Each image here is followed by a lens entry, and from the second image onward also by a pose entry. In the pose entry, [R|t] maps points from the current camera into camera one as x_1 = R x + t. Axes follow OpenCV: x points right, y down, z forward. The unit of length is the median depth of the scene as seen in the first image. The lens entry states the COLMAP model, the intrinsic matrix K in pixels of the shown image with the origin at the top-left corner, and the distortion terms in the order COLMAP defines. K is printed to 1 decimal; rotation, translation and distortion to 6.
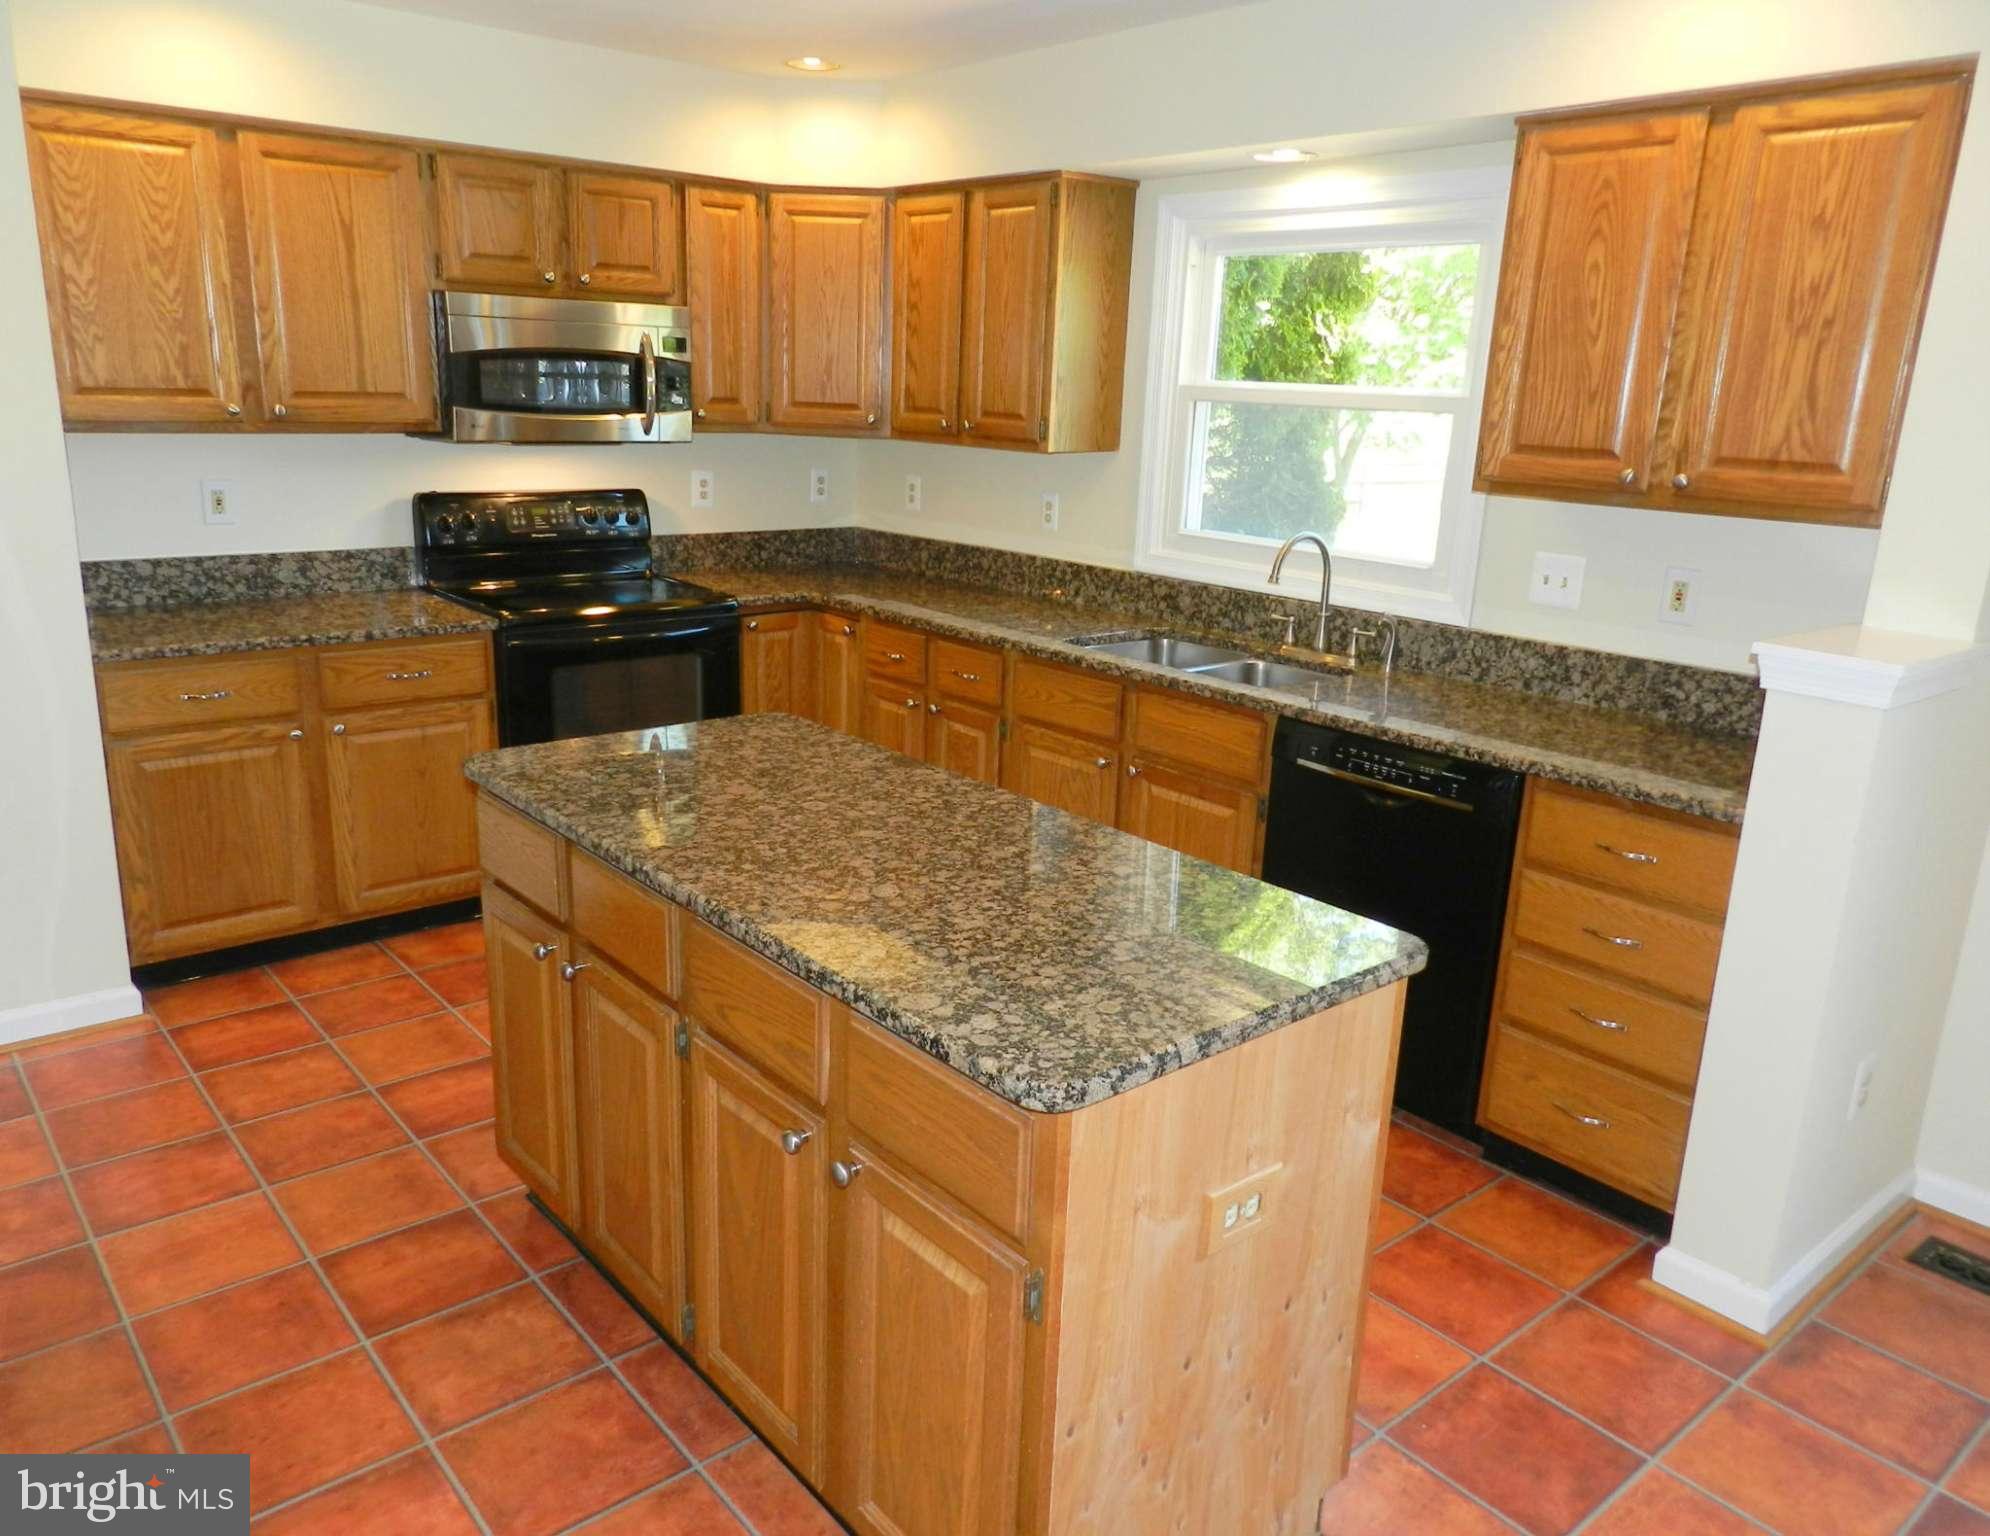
lens RADIAL K [[1433.0, 0, 970.8], [0, 1433.0, 775.0], [0, 0, 1]] dist [0.004980, 0.008917]
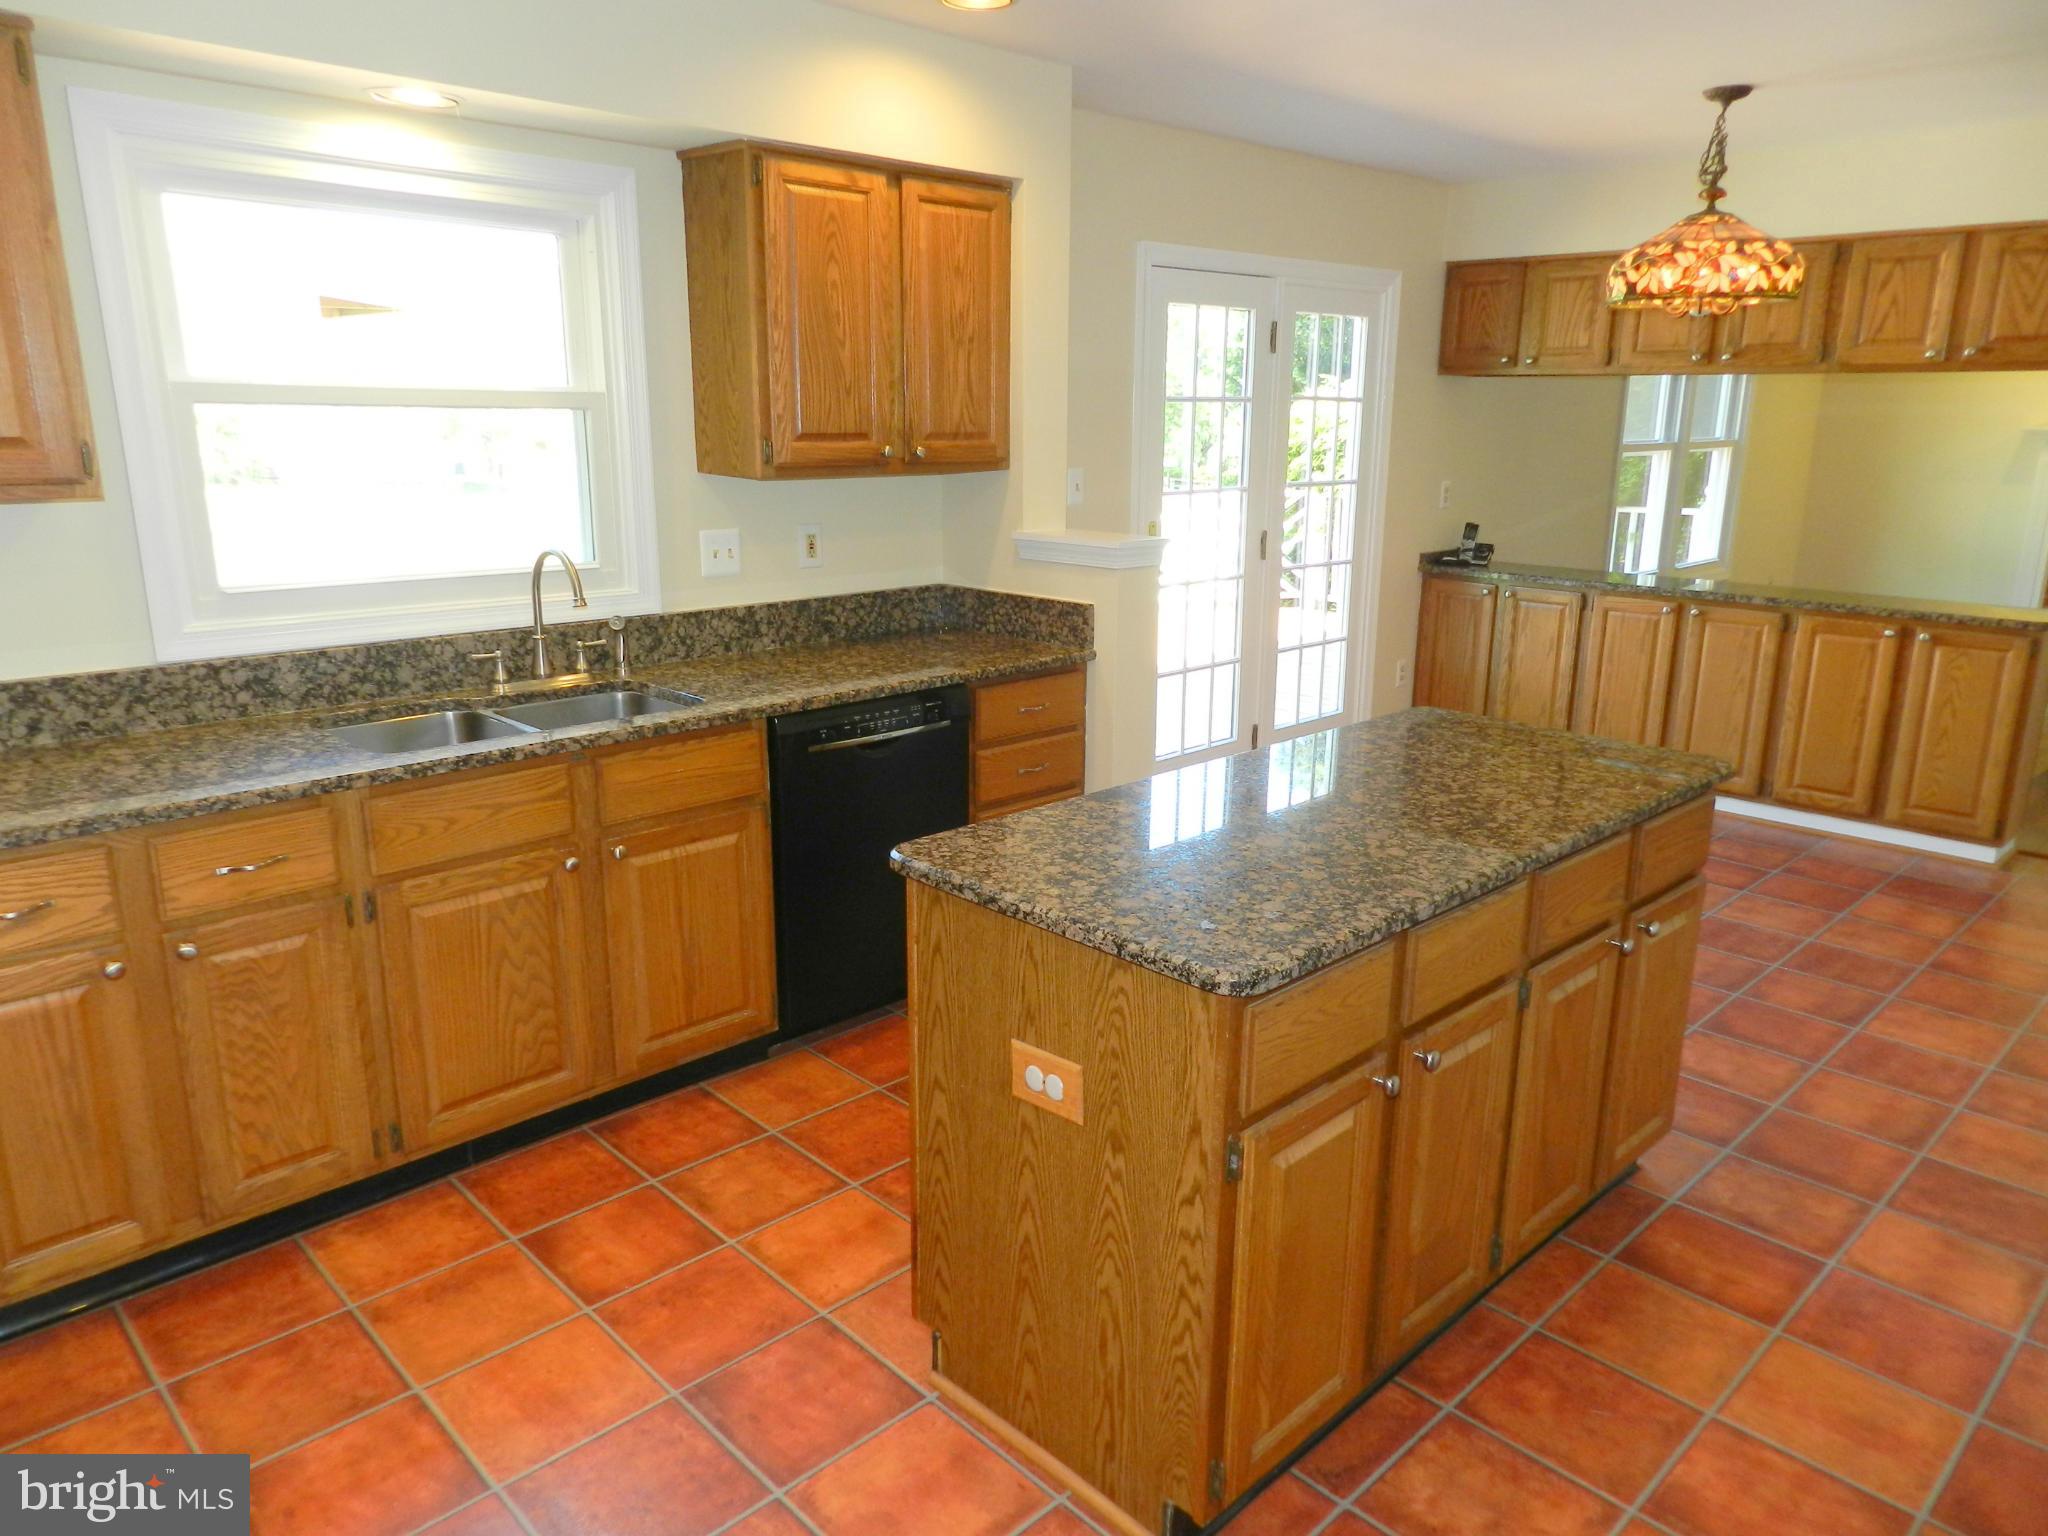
lens RADIAL K [[1380.4, 0, 1019.2], [0, 1380.4, 773.8], [0, 0, 1]] dist [0.018561, -0.006703]
pose [[-0.066792, -0.289146, 0.954952, -0.818565], [0.257233, 0.919746, 0.296477, -0.277398], [-0.964038, 0.265447, 0.012946, 0.936466]]
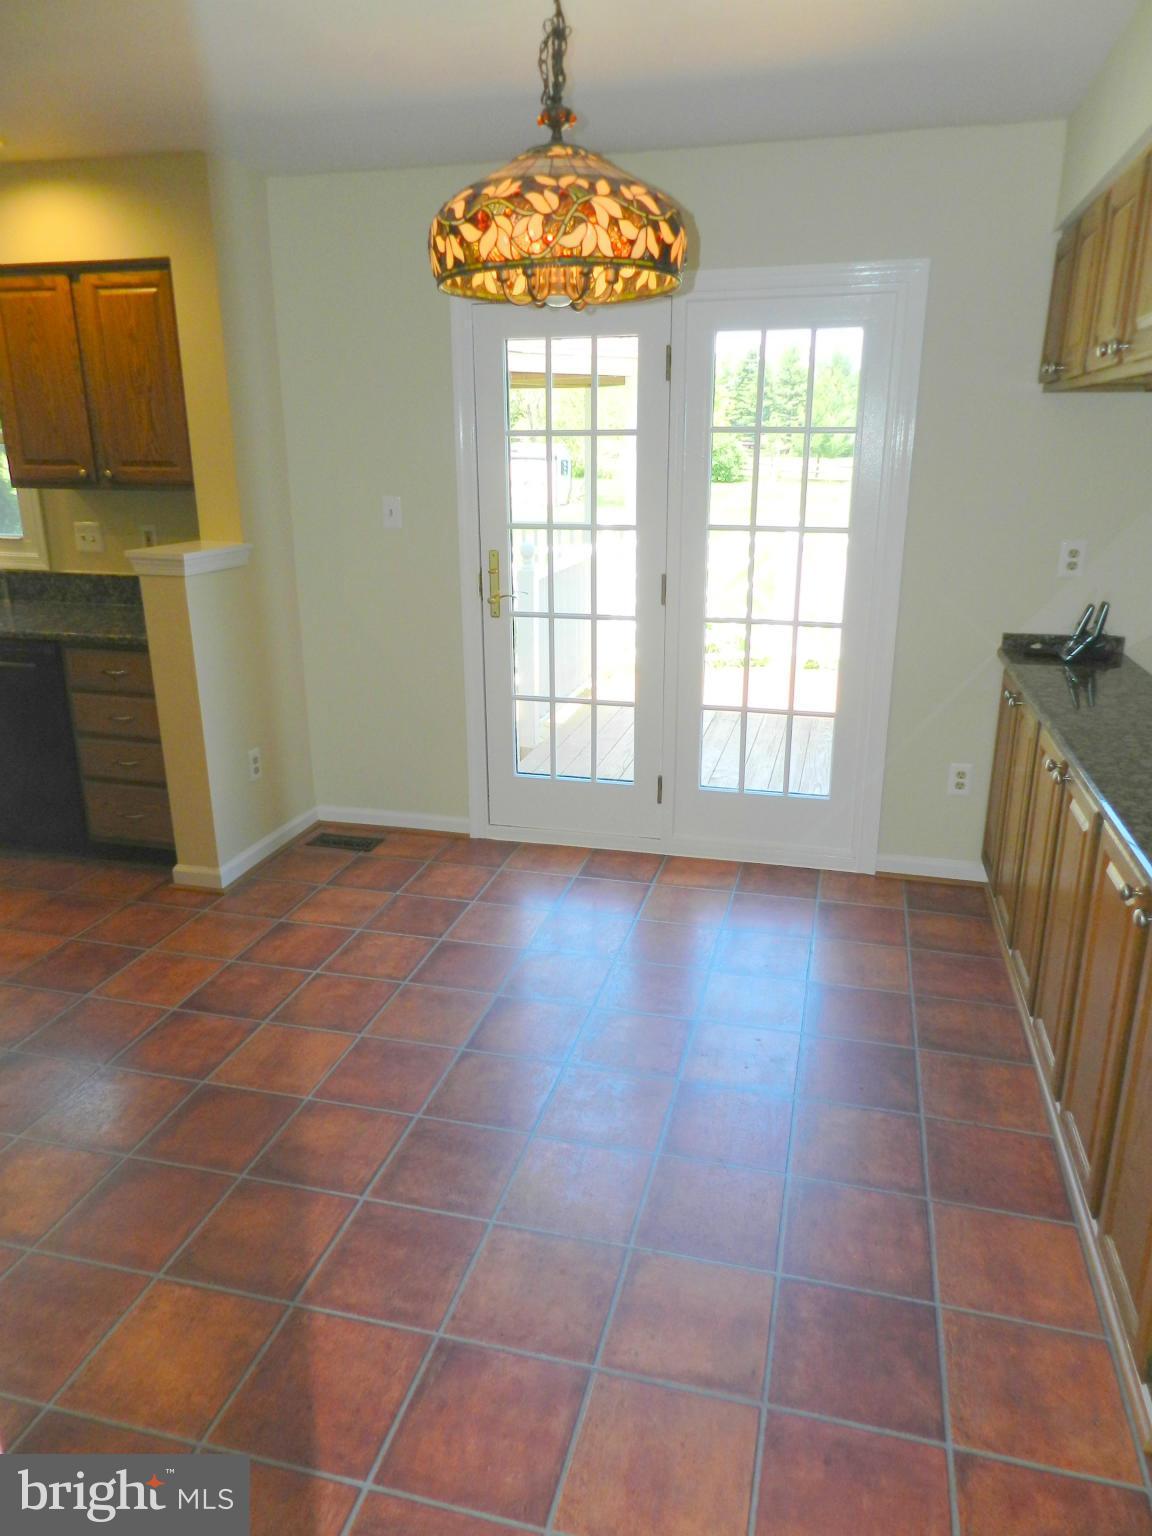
lens RADIAL K [[1035.3, 0, 576.0], [0, 1035.3, 768.0], [0, 0, 1]] dist [0.018561, -0.006703]
pose [[0.814938, -0.208826, 0.540617, 0.170849], [0.182538, 0.977836, 0.102550, 0.138093], [-0.550050, 0.015111, 0.834995, -0.451769]]
